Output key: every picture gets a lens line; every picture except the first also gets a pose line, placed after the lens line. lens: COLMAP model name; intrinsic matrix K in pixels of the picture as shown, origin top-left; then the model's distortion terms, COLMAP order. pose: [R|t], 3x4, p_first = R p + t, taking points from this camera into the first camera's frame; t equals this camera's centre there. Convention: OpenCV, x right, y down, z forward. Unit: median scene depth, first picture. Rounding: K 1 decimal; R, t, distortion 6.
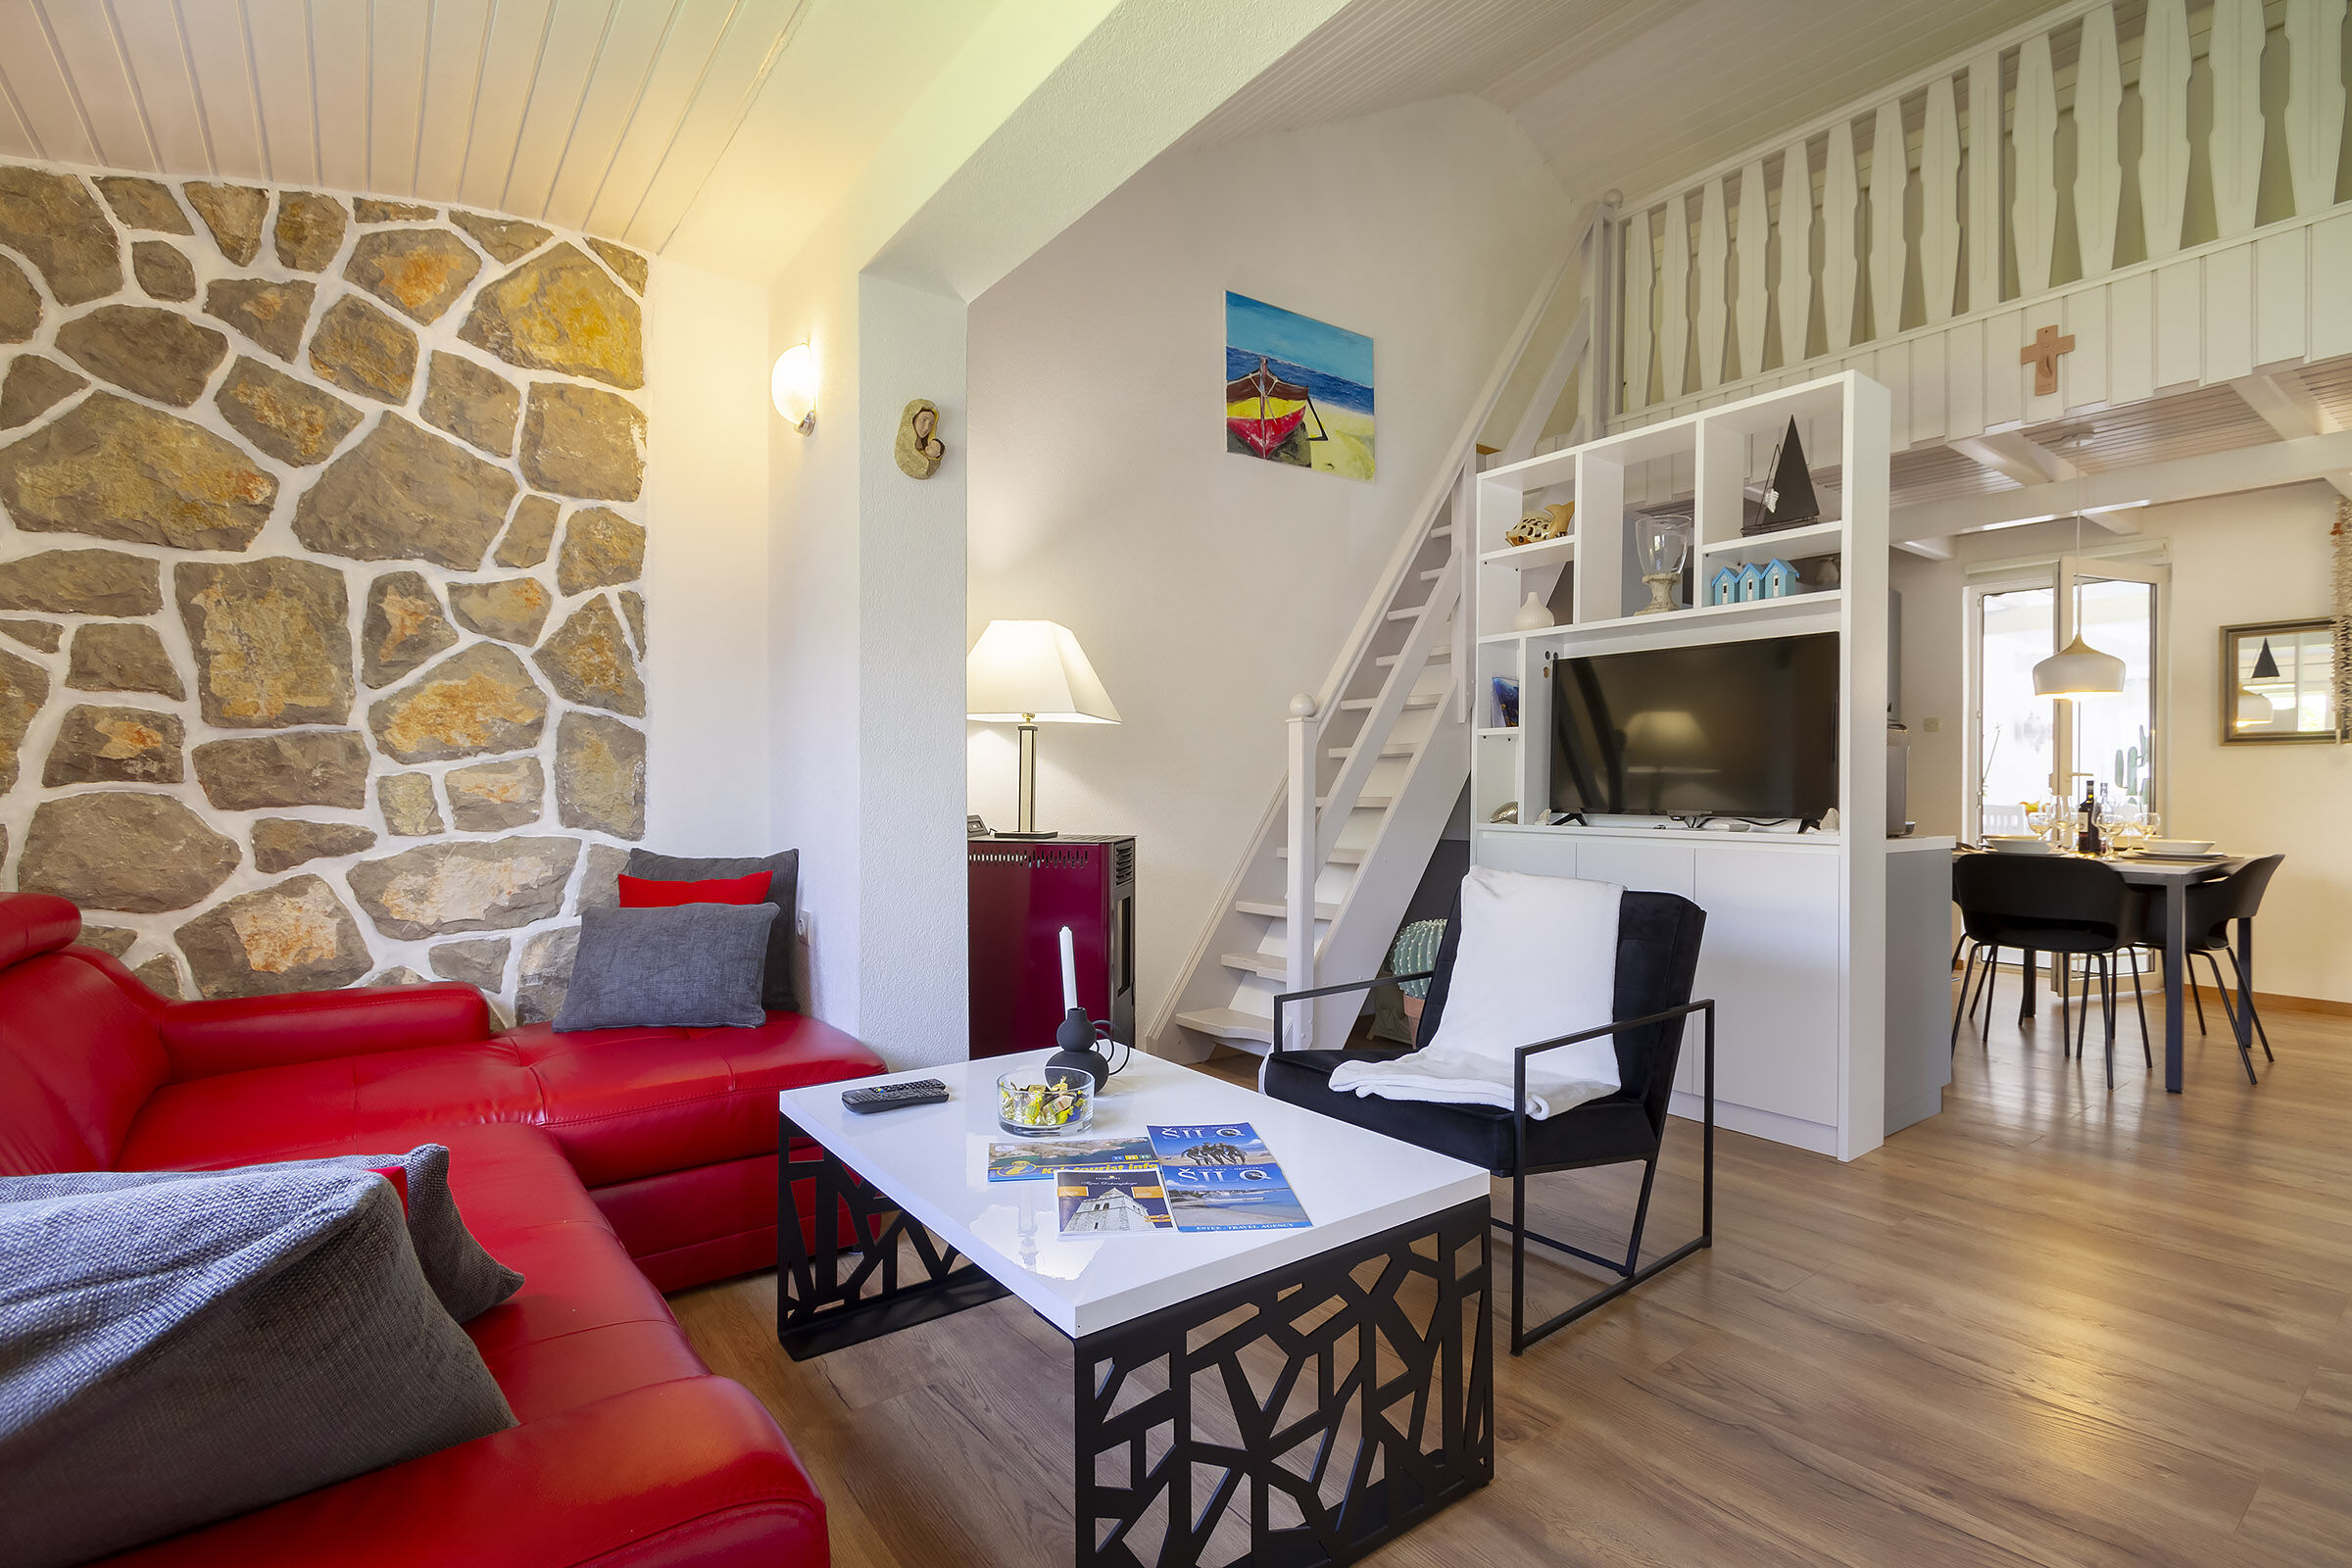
lens RADIAL K [[1085.9, 0, 1167.9], [0, 1085.9, 791.6], [0, 0, 1]] dist [-0.006304, 0.001481]
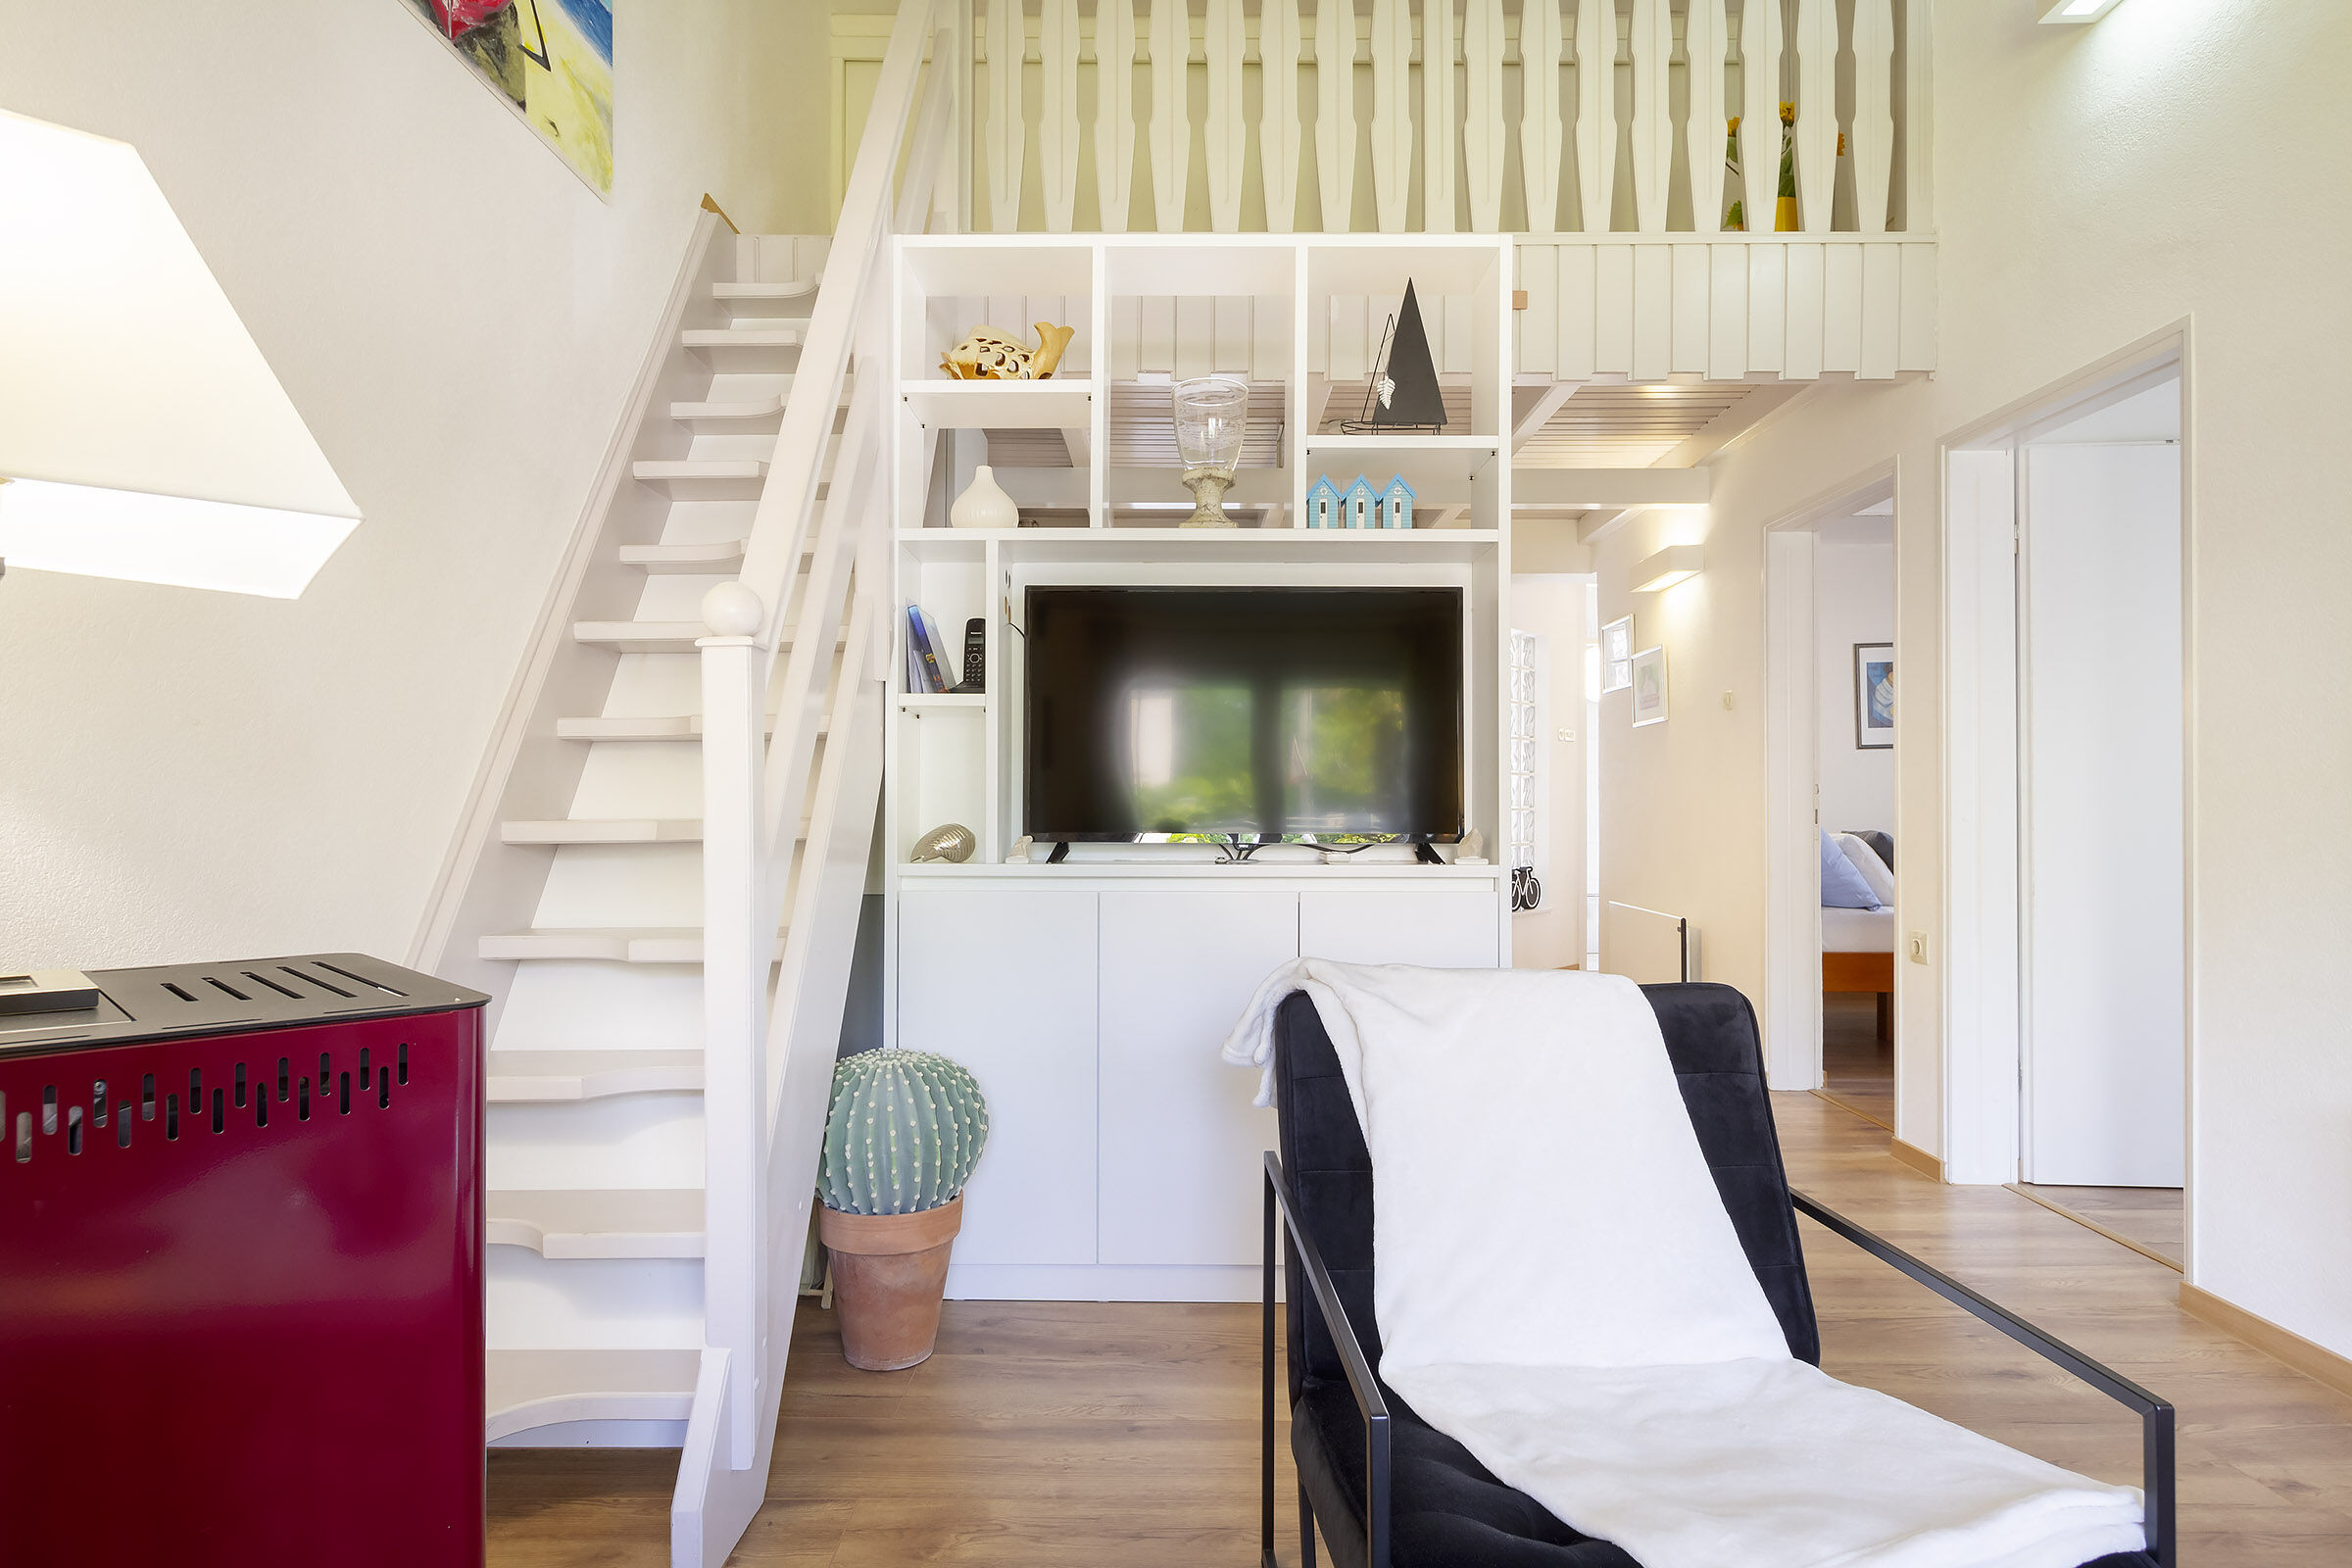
lens RADIAL K [[1283.1, 0, 1144.5], [0, 1283.1, 793.3], [0, 0, 1]] dist [0.001659, 0.000506]
pose [[0.599773, 0.002574, 0.800166, -0.232709], [0.002749, 0.999982, -0.005278, -0.003683], [-0.800165, 0.005365, 0.599755, 0.715065]]
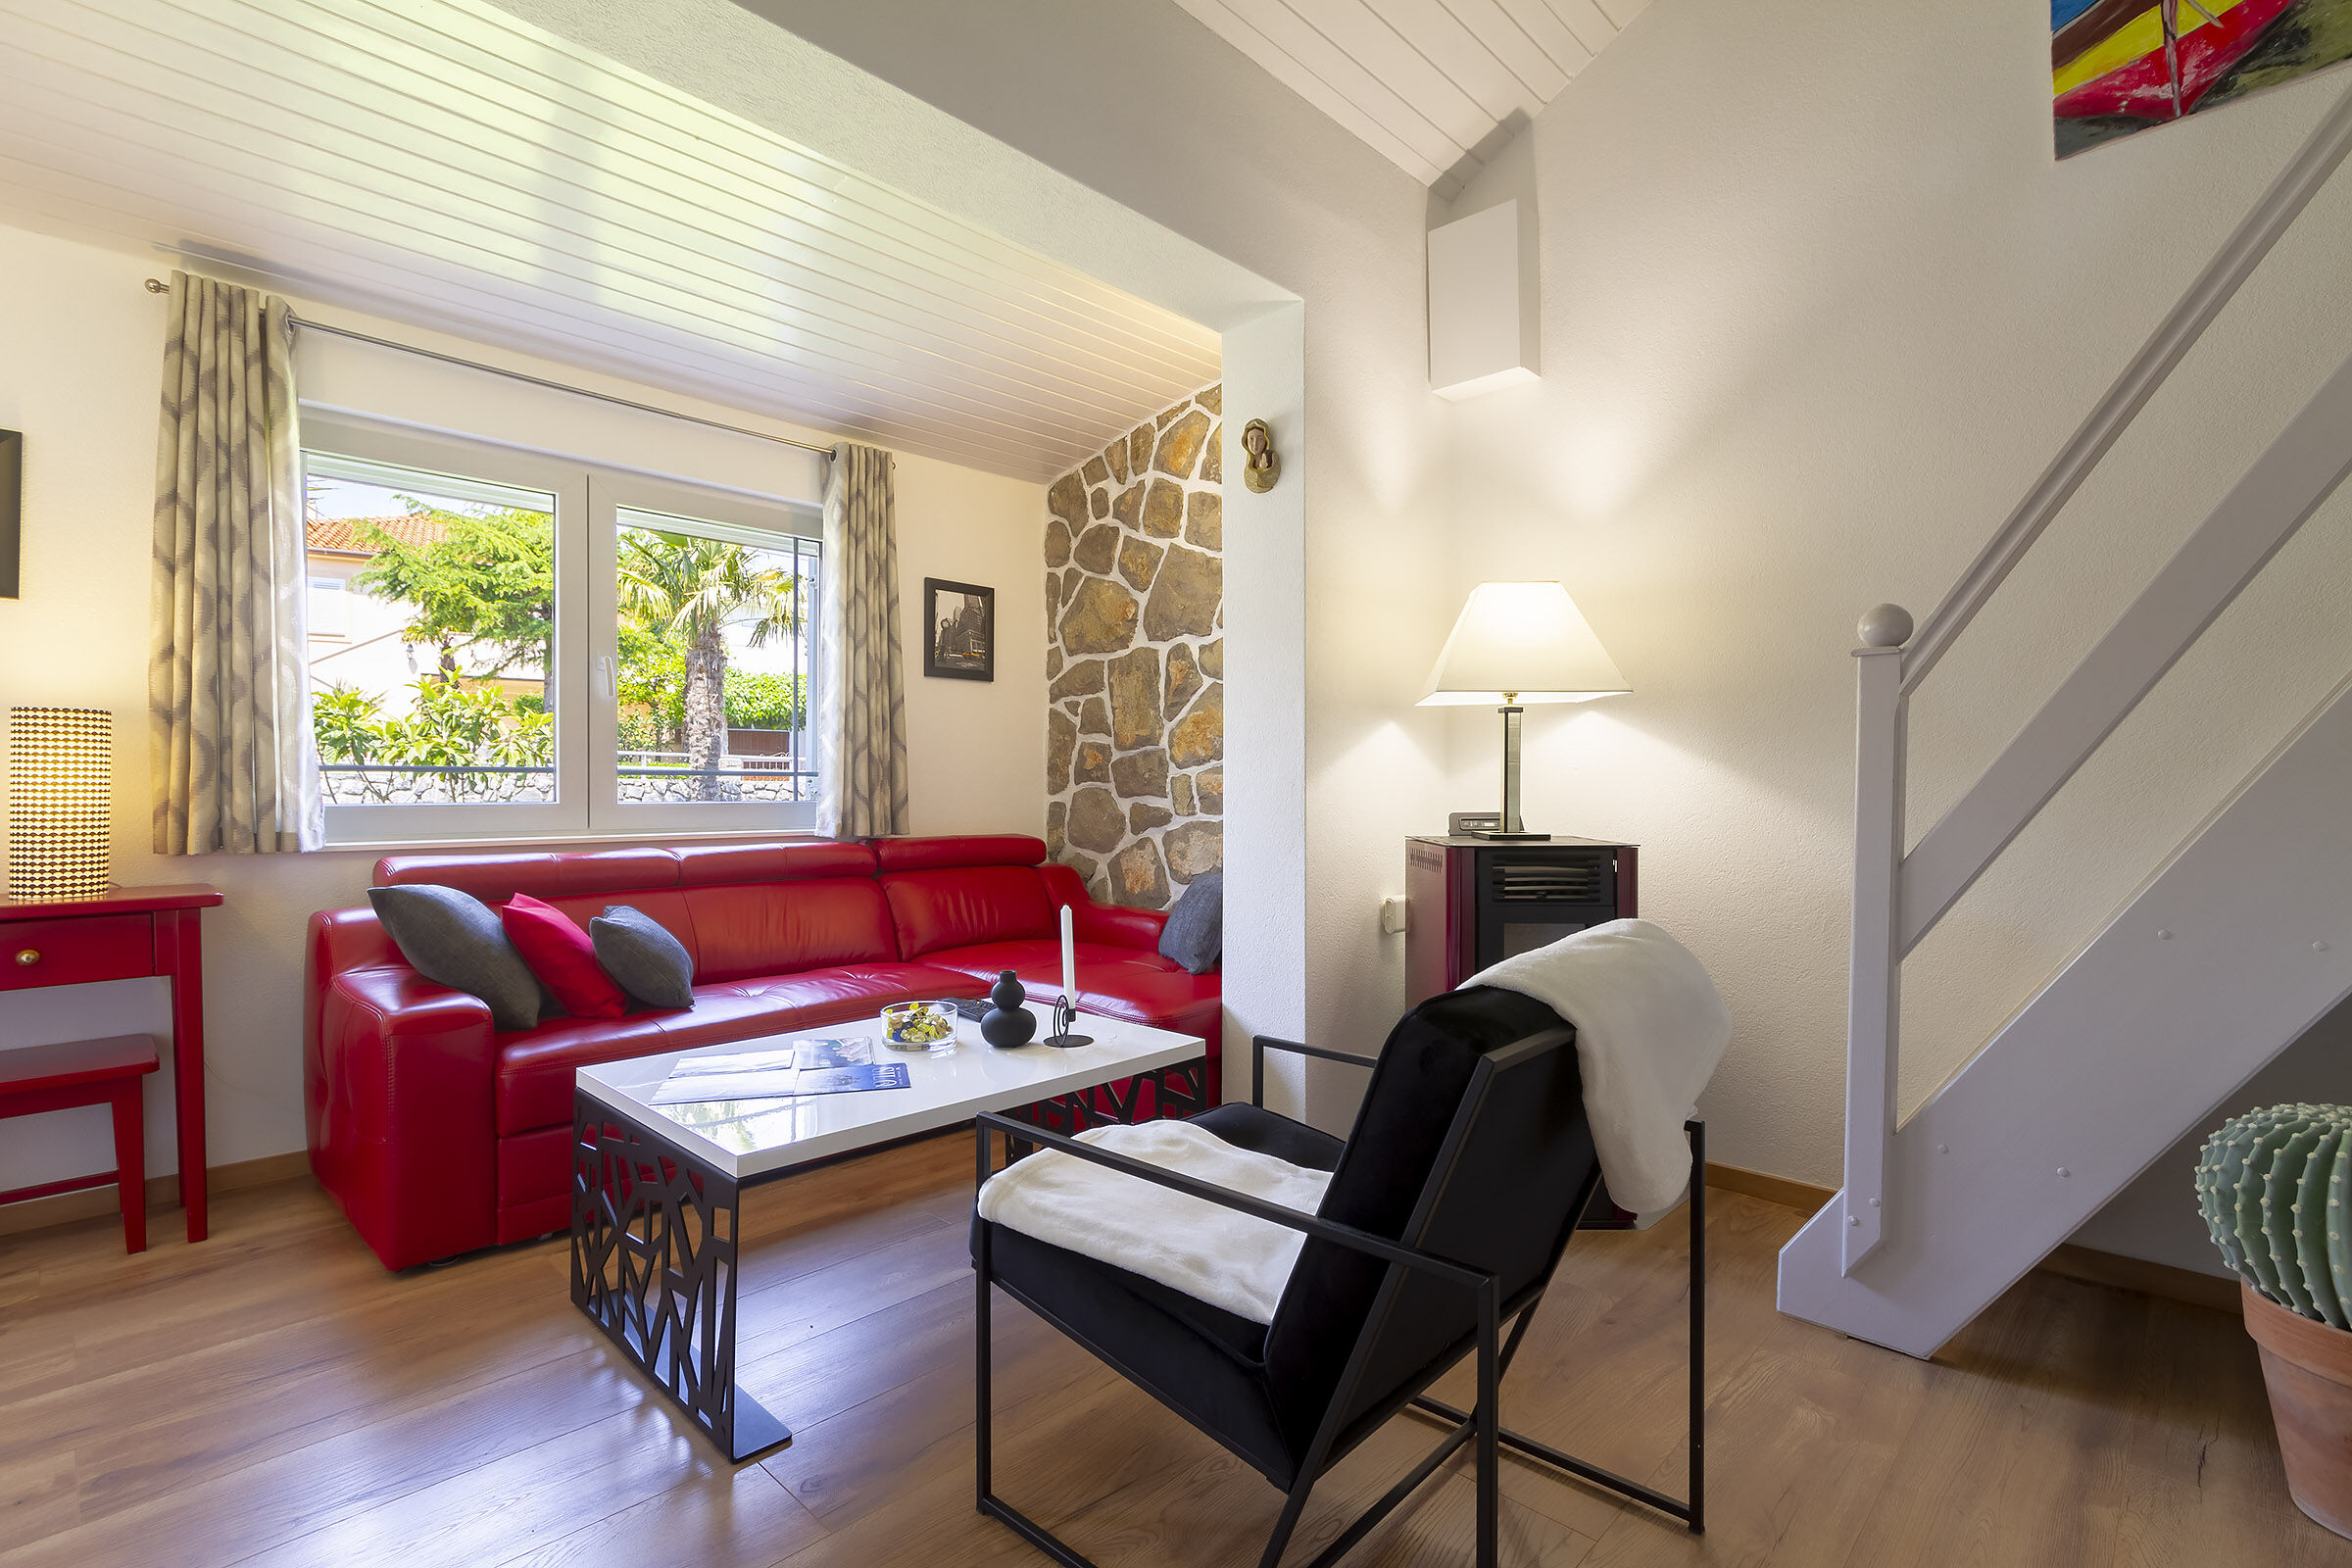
lens RADIAL K [[1085.9, 0, 1157.3], [0, 1085.9, 785.9], [0, 0, 1]] dist [-0.006304, 0.001481]
pose [[0.147955, -0.005035, -0.988981, 0.768543], [-0.002759, 0.999981, -0.005504, 0.006896], [0.988990, 0.003543, 0.147938, 0.699165]]
